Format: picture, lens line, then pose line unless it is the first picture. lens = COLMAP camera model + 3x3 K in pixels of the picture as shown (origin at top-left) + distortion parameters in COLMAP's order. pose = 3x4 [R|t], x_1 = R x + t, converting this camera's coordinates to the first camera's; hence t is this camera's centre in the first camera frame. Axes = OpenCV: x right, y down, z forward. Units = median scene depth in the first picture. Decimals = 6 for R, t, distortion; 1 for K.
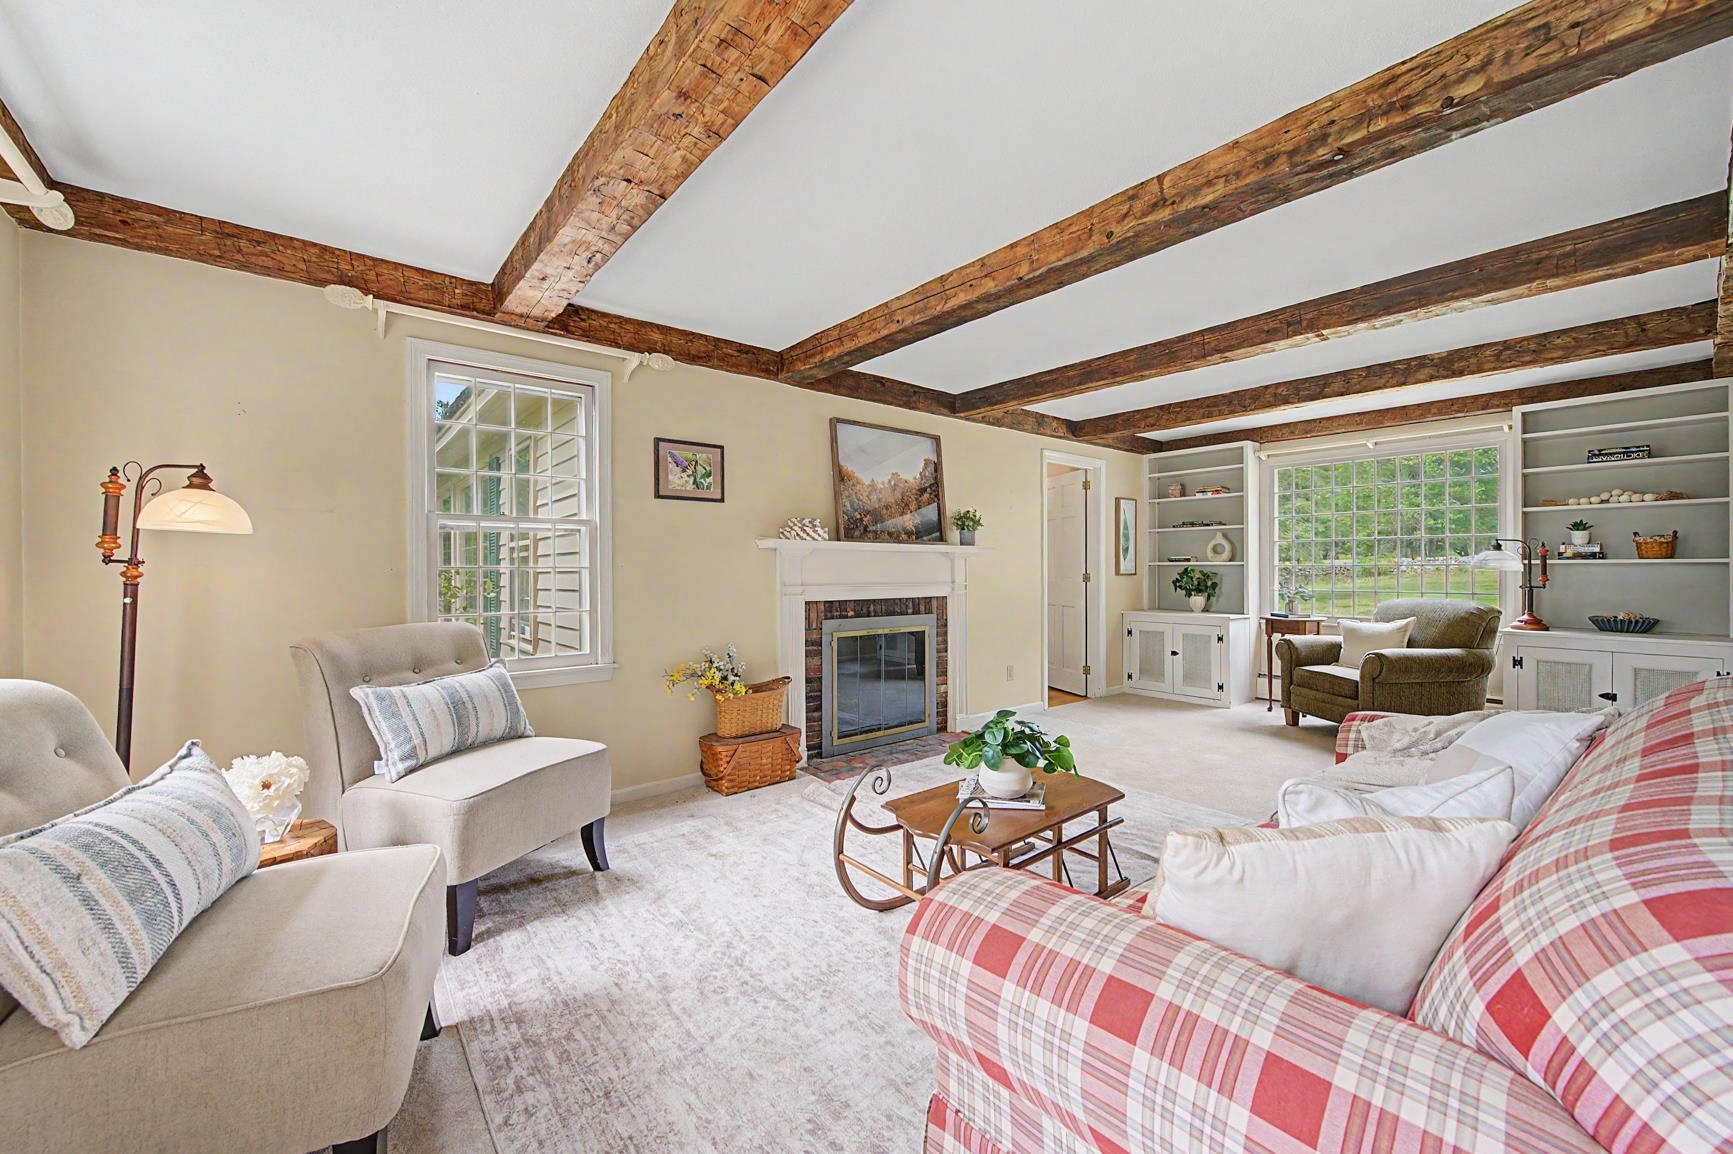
lens RADIAL K [[683.6, 0, 866.6], [0, 683.6, 570.6], [0, 0, 1]] dist [0.002070, 0.000137]
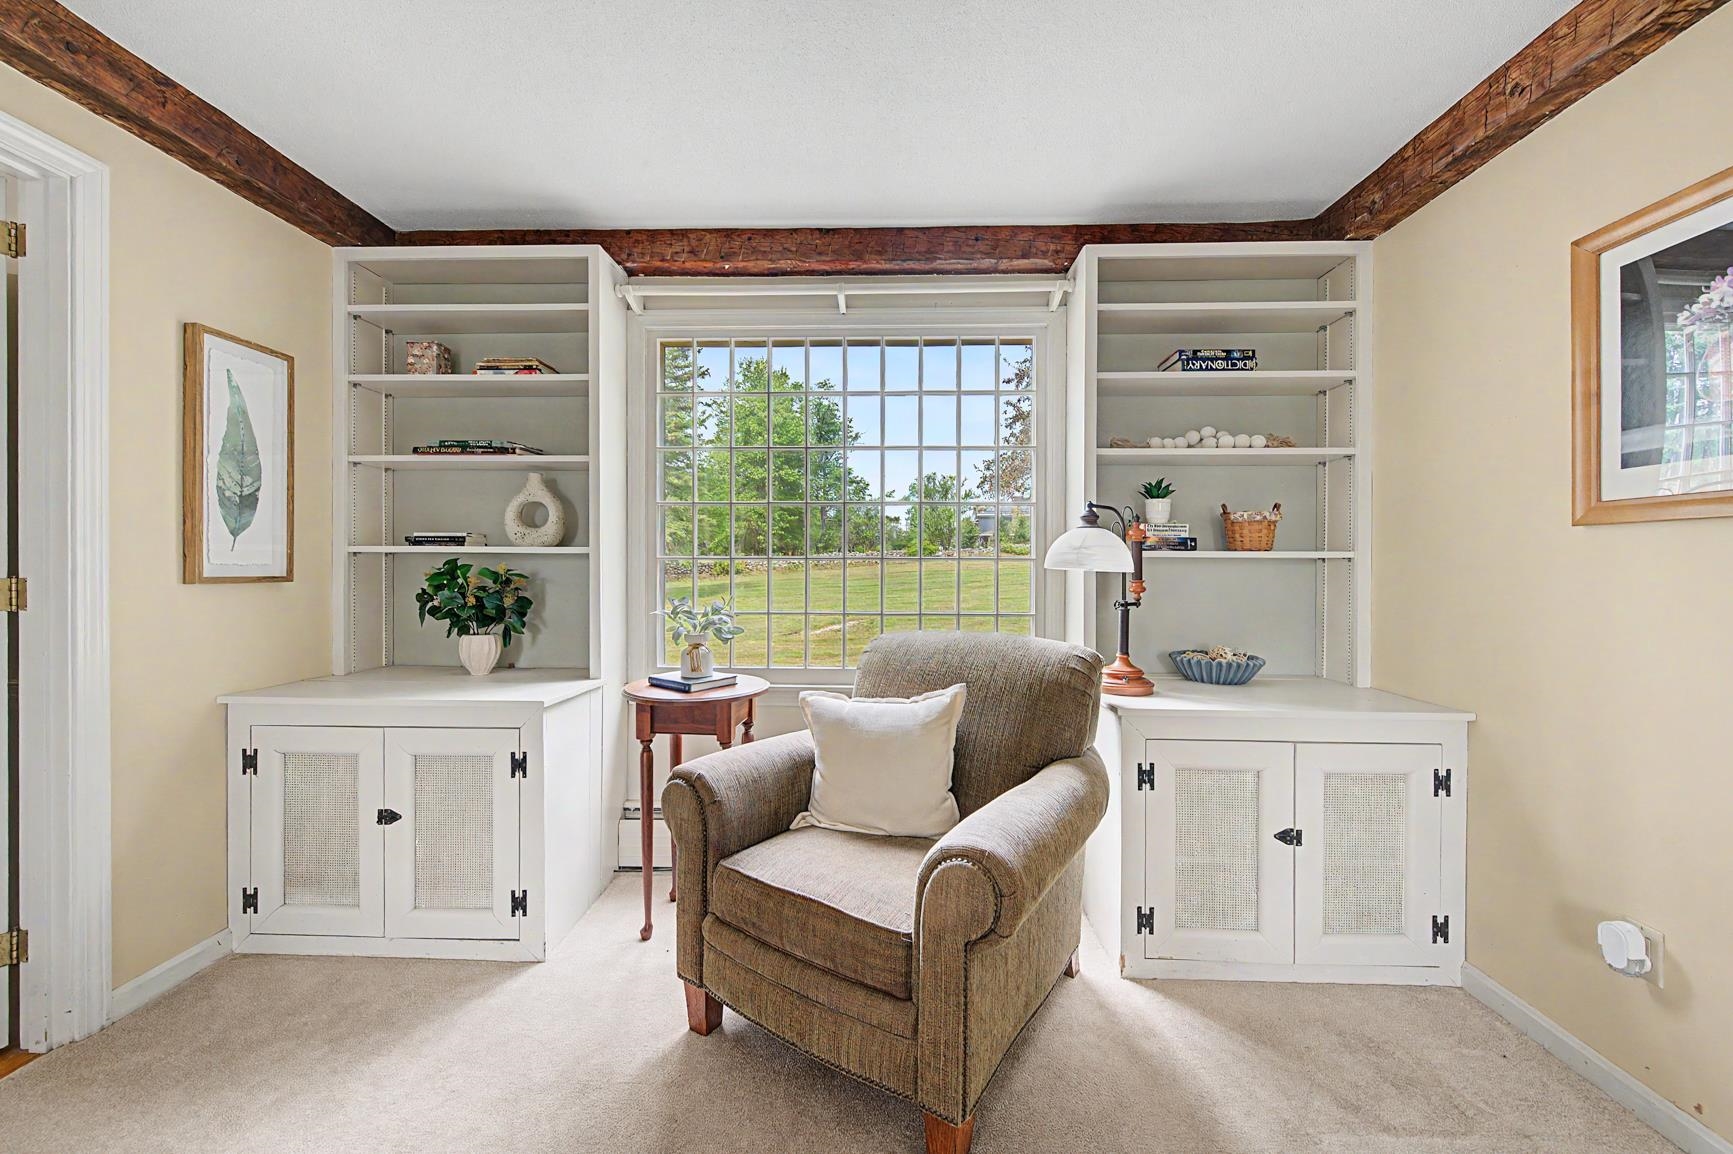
lens RADIAL K [[683.6, 0, 865.1], [0, 683.6, 571.7], [0, 0, 1]] dist [0.002070, 0.000137]
pose [[0.666558, 0.000491, 0.745453, 0.453681], [-0.004278, 0.999986, 0.003166, -0.000482], [-0.745441, -0.005299, 0.666551, 0.770150]]
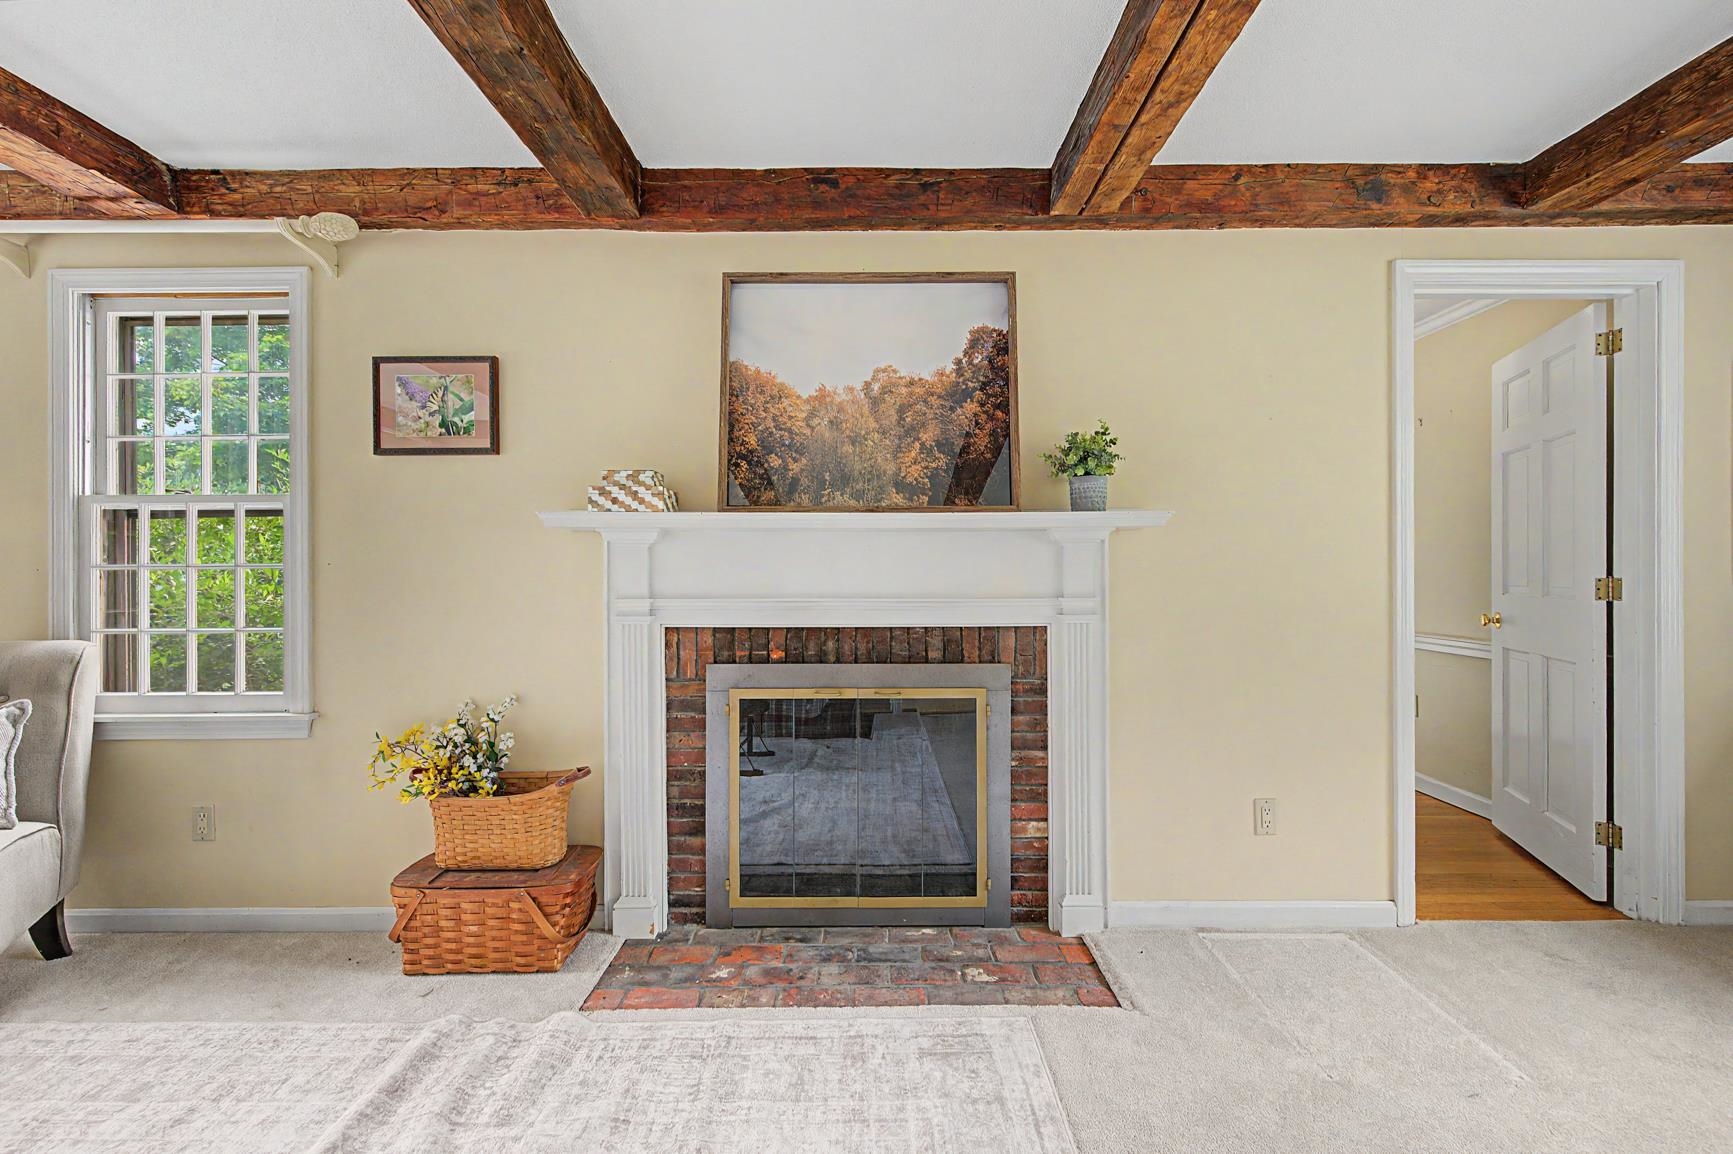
lens RADIAL K [[683.6, 0, 867.5], [0, 683.6, 569.0], [0, 0, 1]] dist [0.002070, 0.000137]
pose [[0.773040, 0.000799, -0.634356, 0.323402], [0.000023, 0.999999, 0.001287, -0.001329], [0.634357, -0.001009, 0.773040, 0.593577]]
